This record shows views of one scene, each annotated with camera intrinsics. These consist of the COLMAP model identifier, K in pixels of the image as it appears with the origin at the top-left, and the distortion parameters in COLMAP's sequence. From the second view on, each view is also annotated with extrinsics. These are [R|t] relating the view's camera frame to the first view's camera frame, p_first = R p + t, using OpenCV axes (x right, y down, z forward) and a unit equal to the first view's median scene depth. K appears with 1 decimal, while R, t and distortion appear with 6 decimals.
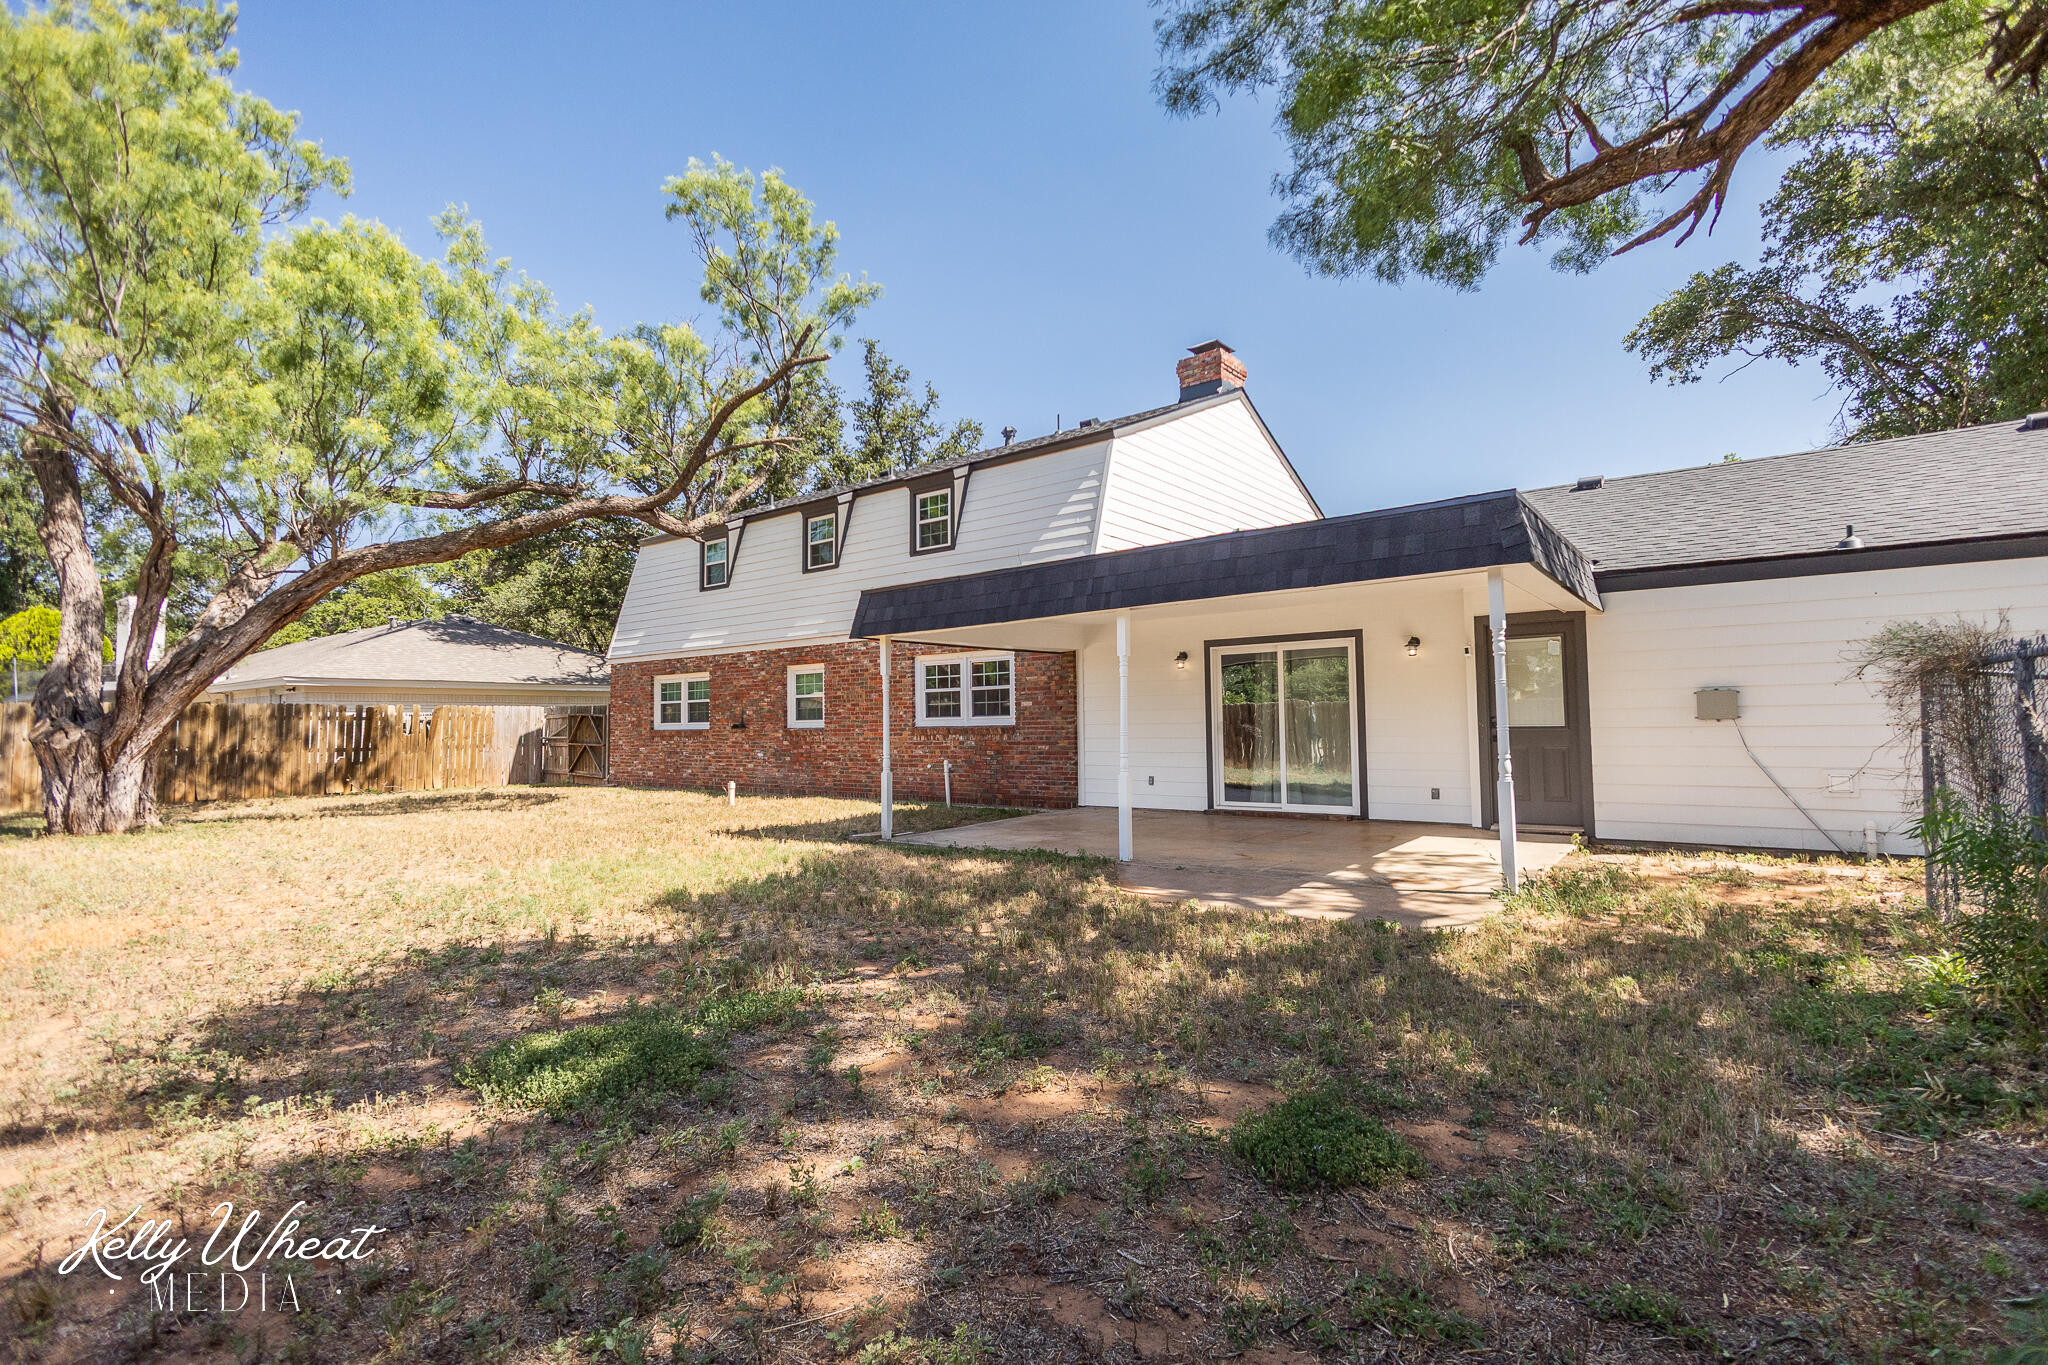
lens RADIAL K [[936.7, 0, 1081.5], [0, 936.7, 720.1], [0, 0, 1]] dist [0.002923, -0.000039]
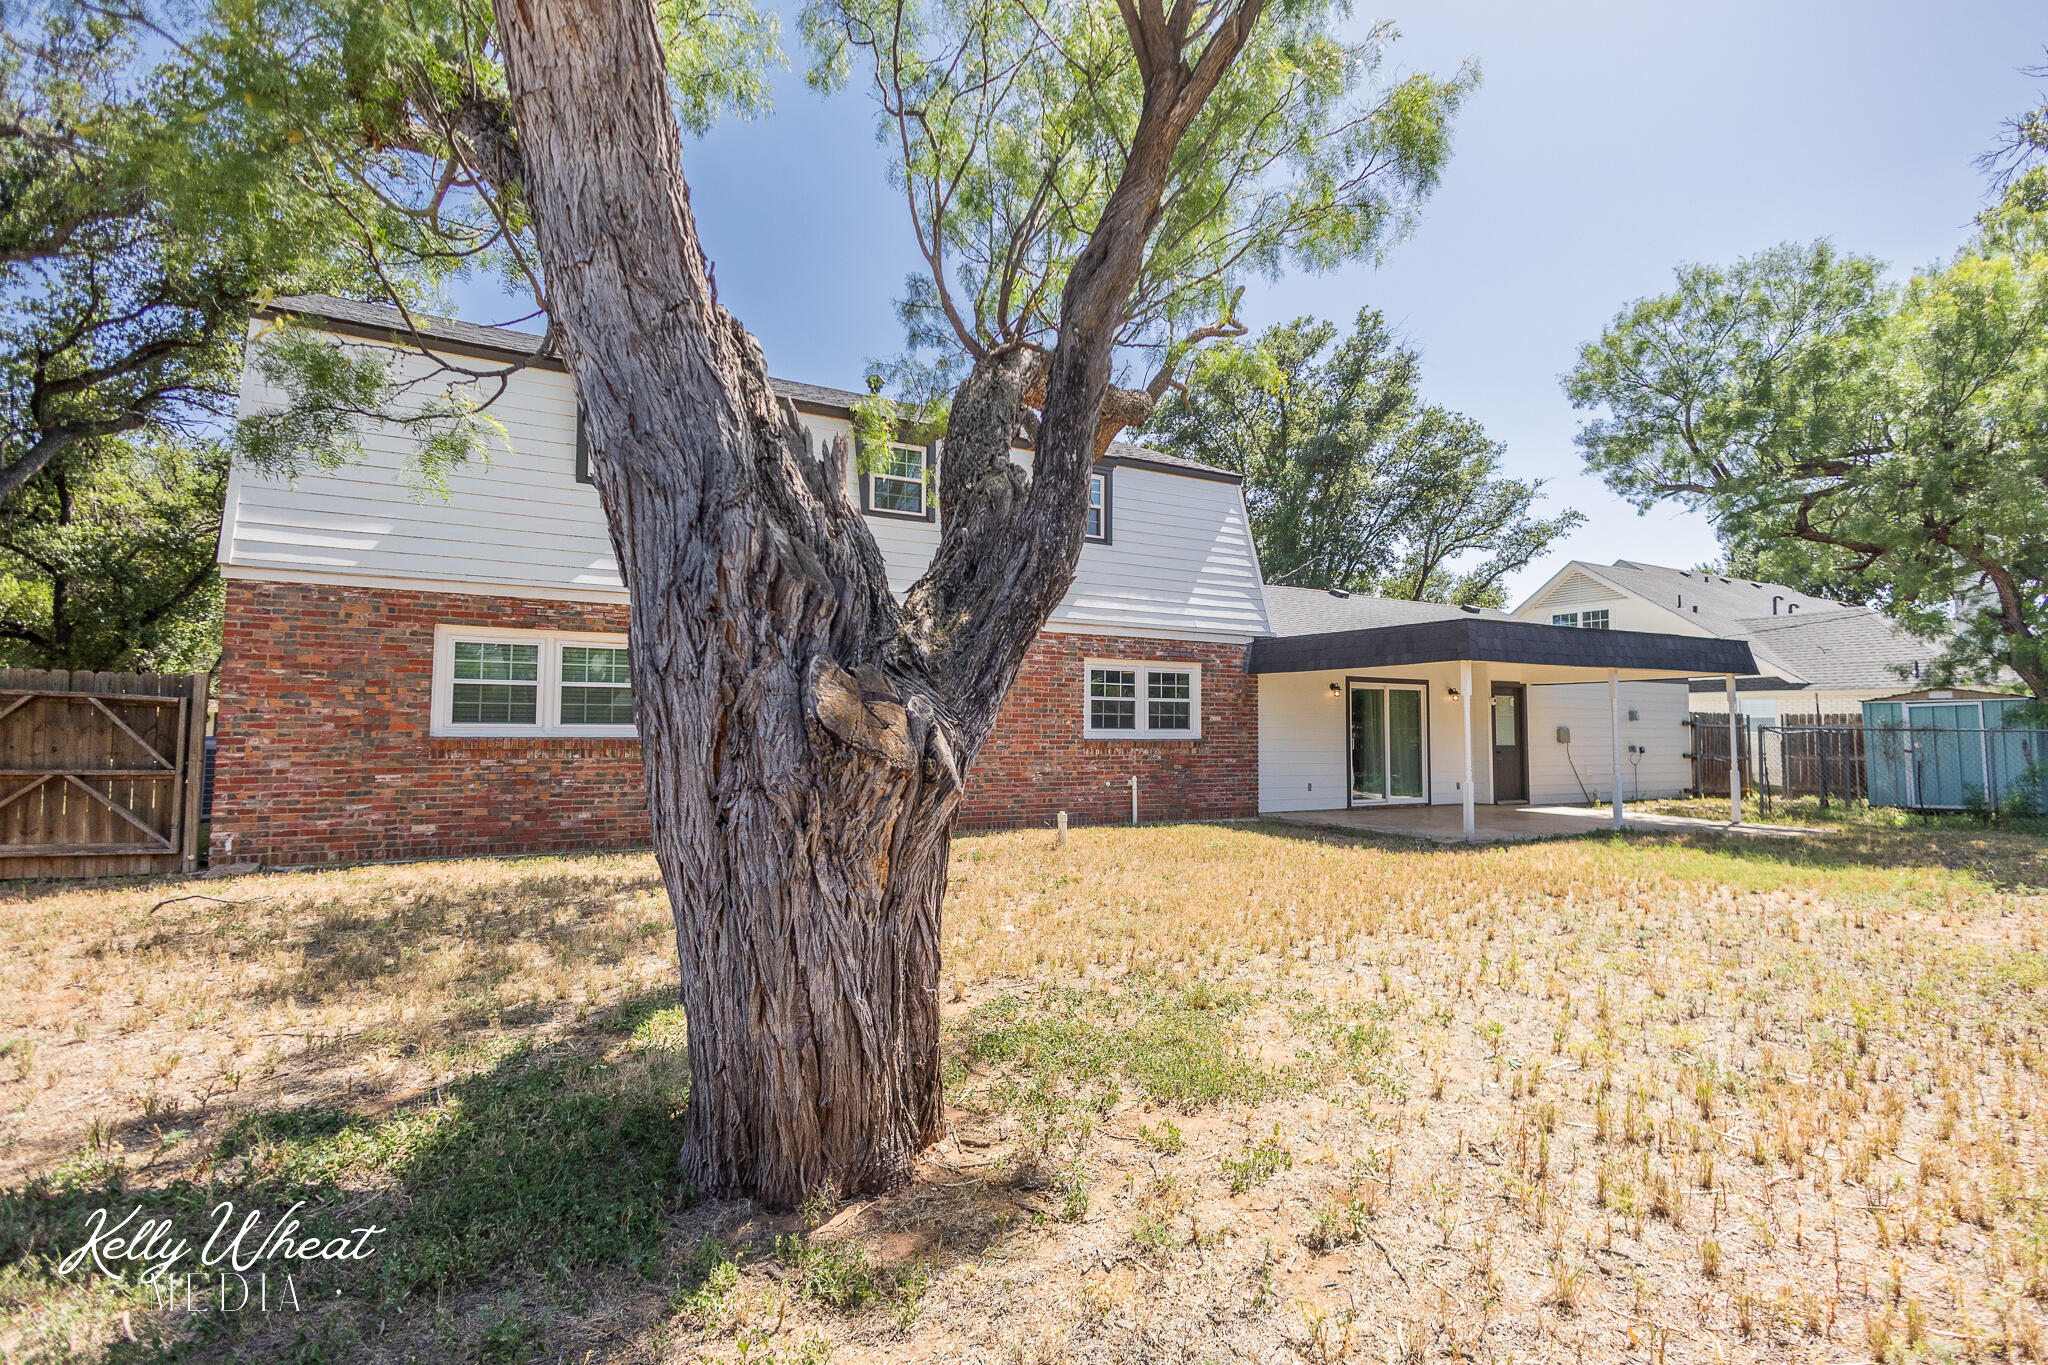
lens RADIAL K [[957.4, 0, 1028.7], [0, 957.4, 683.0], [0, 0, 1]] dist [0.008209, -0.000348]
pose [[0.423623, 0.067881, 0.903292, -1.018987], [-0.012542, 0.997532, -0.069081, 0.017635], [-0.905752, 0.017935, 0.423429, 0.681508]]
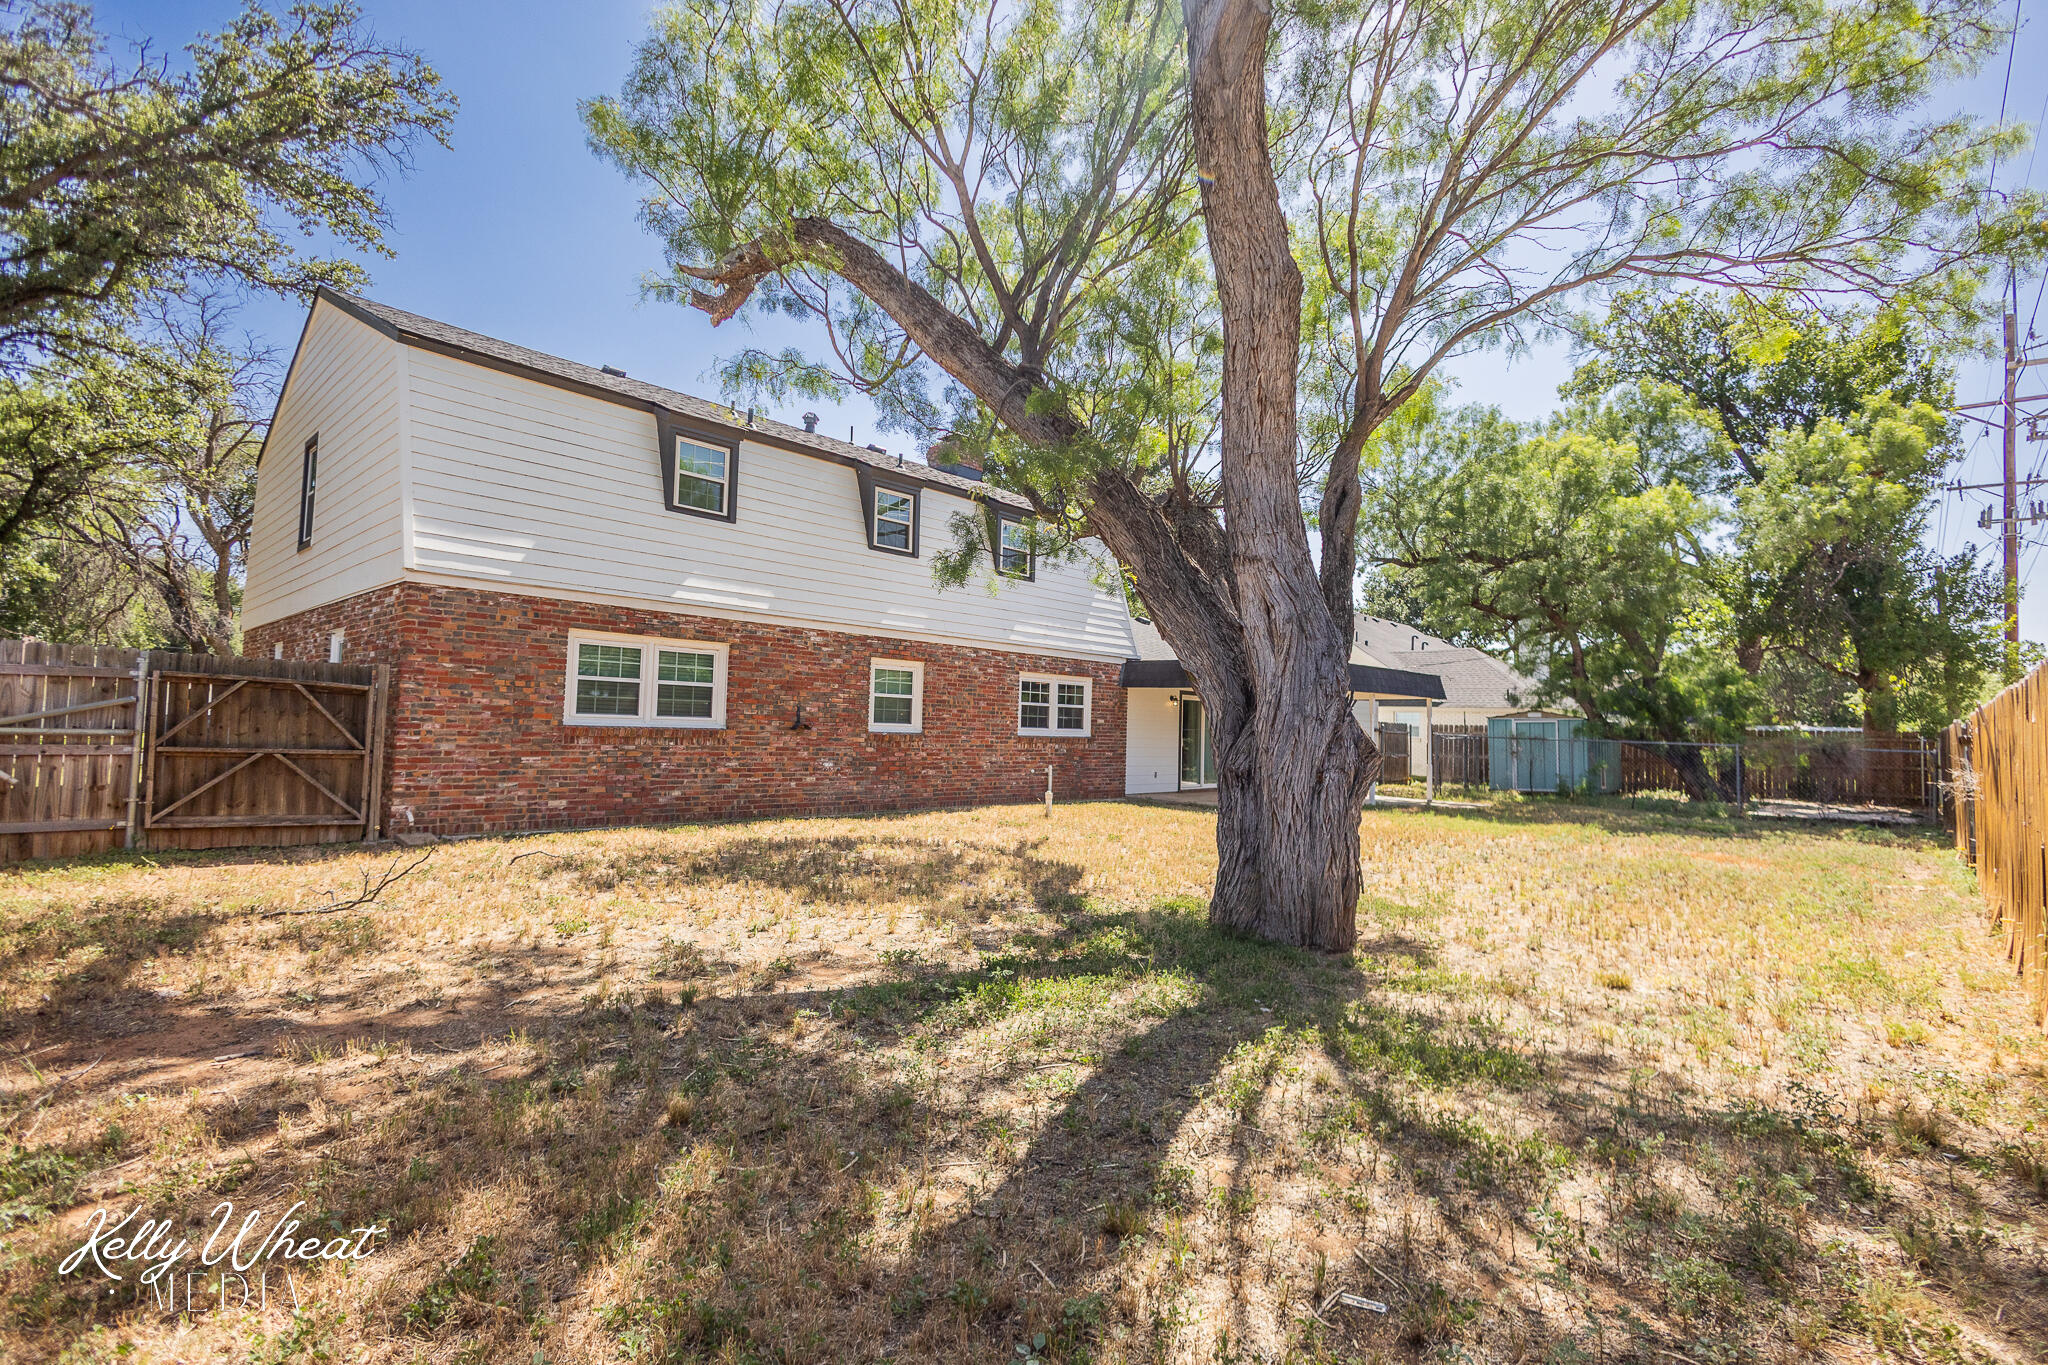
lens RADIAL K [[935.0, 0, 1007.0], [0, 935.0, 692.4], [0, 0, 1]] dist [0.008112, -0.000406]
pose [[0.137337, 0.062872, 0.988527, -1.283322], [-0.028465, 0.997822, -0.059508, 0.022527], [-0.990115, -0.019965, 0.138827, 0.875249]]
